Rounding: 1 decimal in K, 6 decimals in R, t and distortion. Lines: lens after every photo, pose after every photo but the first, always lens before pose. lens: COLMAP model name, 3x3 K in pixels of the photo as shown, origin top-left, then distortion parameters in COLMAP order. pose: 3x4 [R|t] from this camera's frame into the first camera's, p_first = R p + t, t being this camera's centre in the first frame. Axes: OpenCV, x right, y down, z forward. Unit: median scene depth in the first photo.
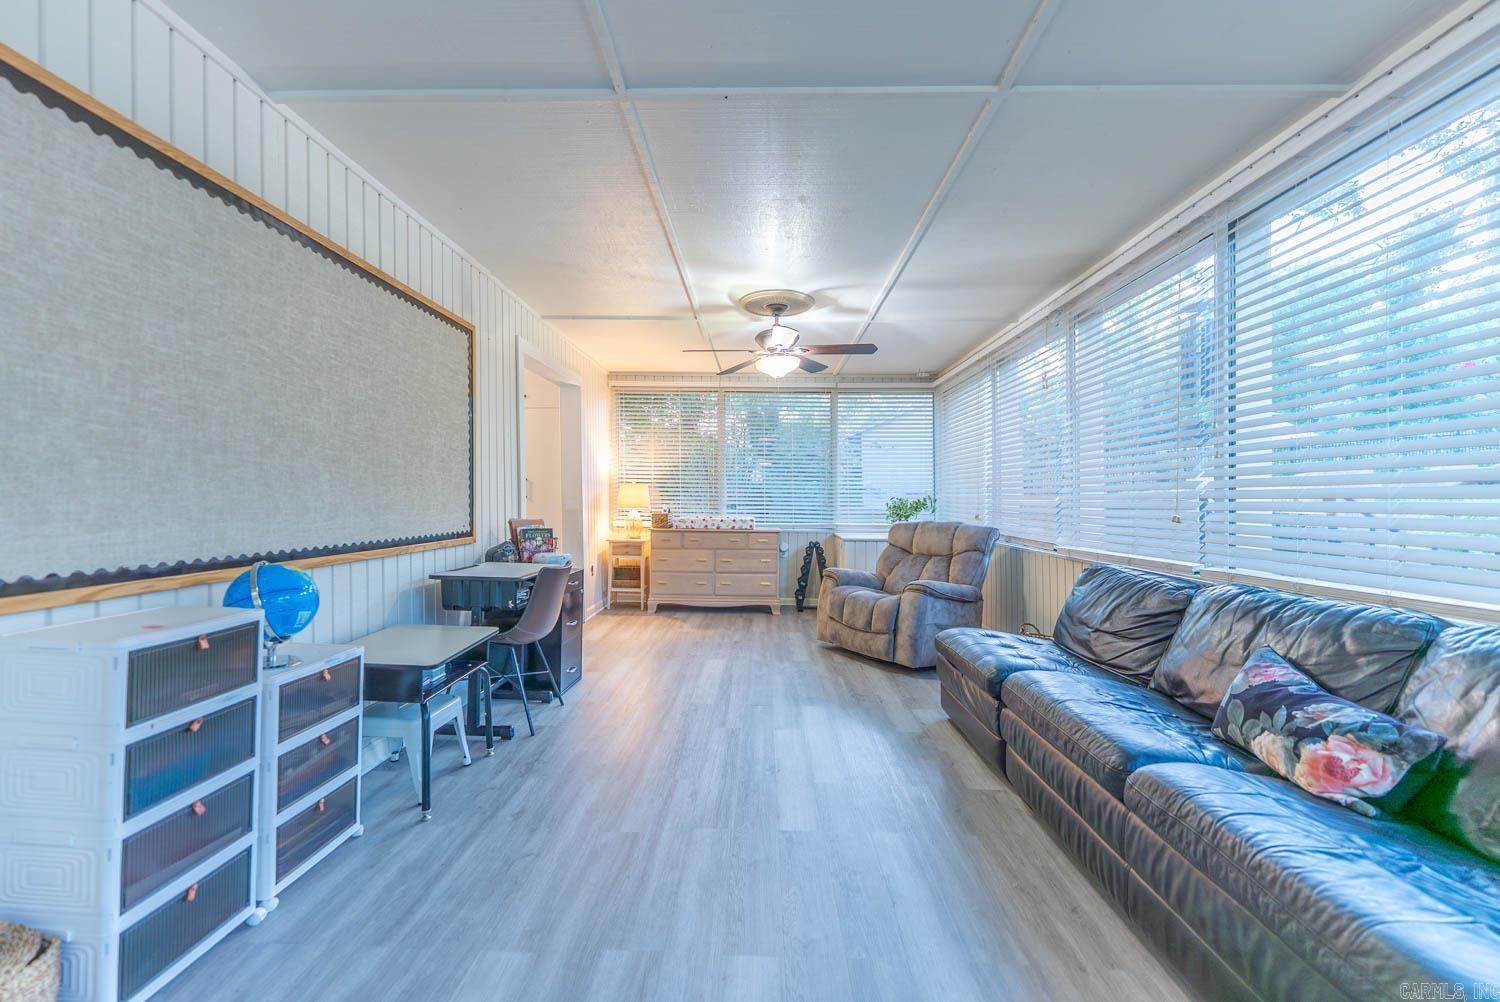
lens RADIAL K [[602.1, 0, 758.0], [0, 602.1, 500.9], [0, 0, 1]] dist [0.000122, -0.000133]
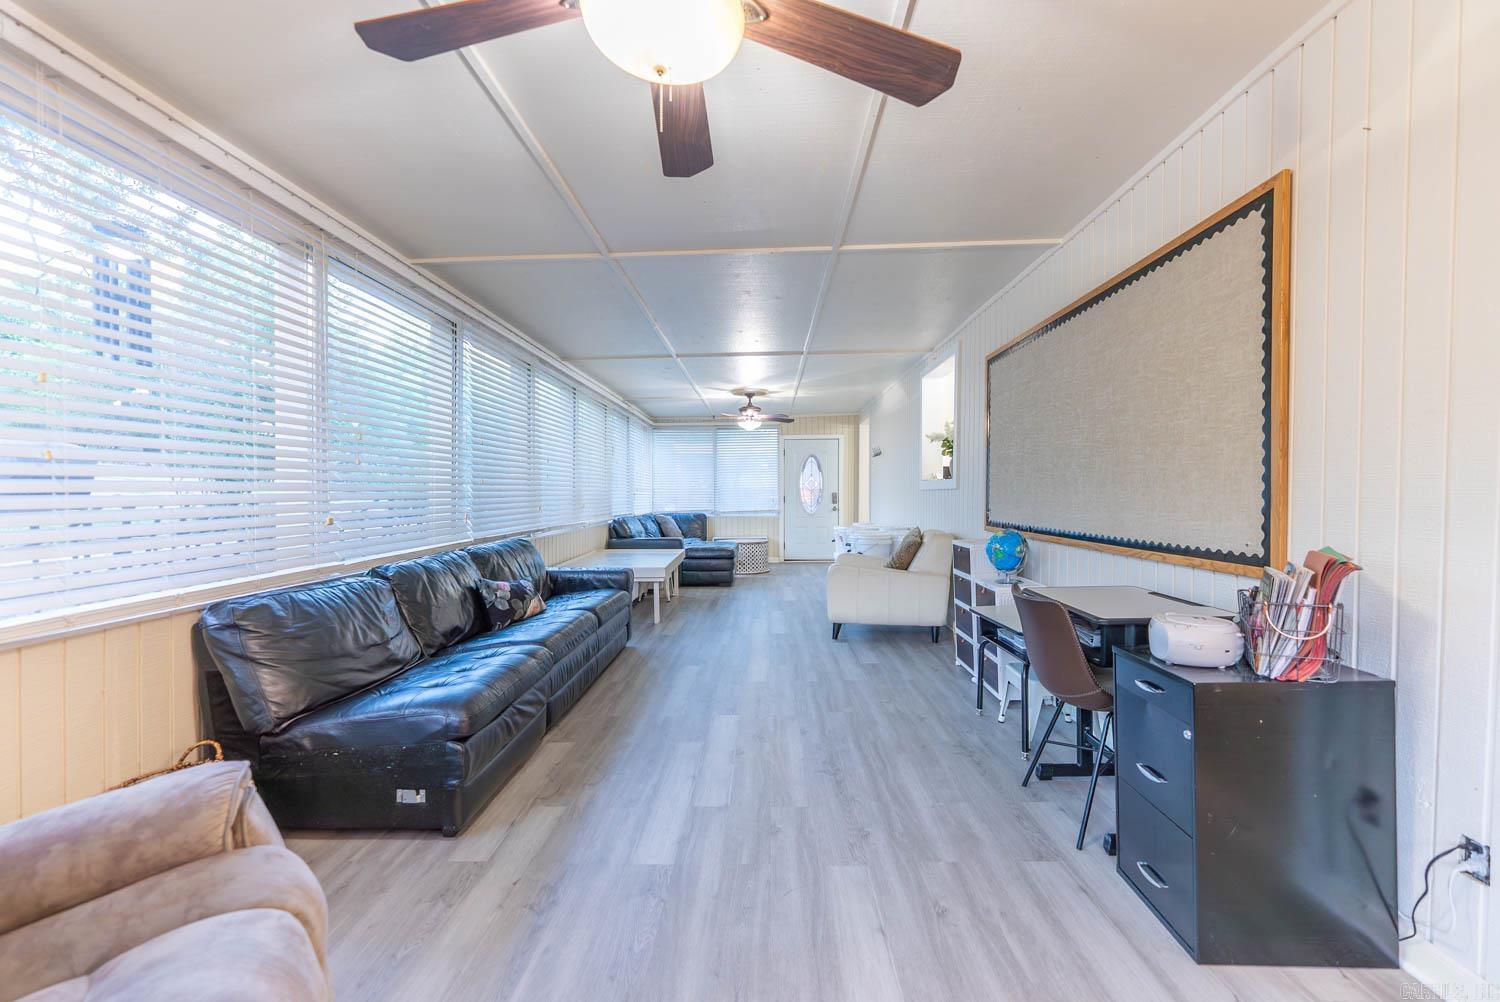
lens RADIAL K [[602.1, 0, 753.3], [0, 602.1, 501.0], [0, 0, 1]] dist [0.000122, -0.000133]
pose [[-0.999827, 0.004587, 0.018032, -0.025630], [0.004886, 0.999851, 0.016583, -0.018703], [-0.017953, 0.016668, -0.999700, 2.172472]]
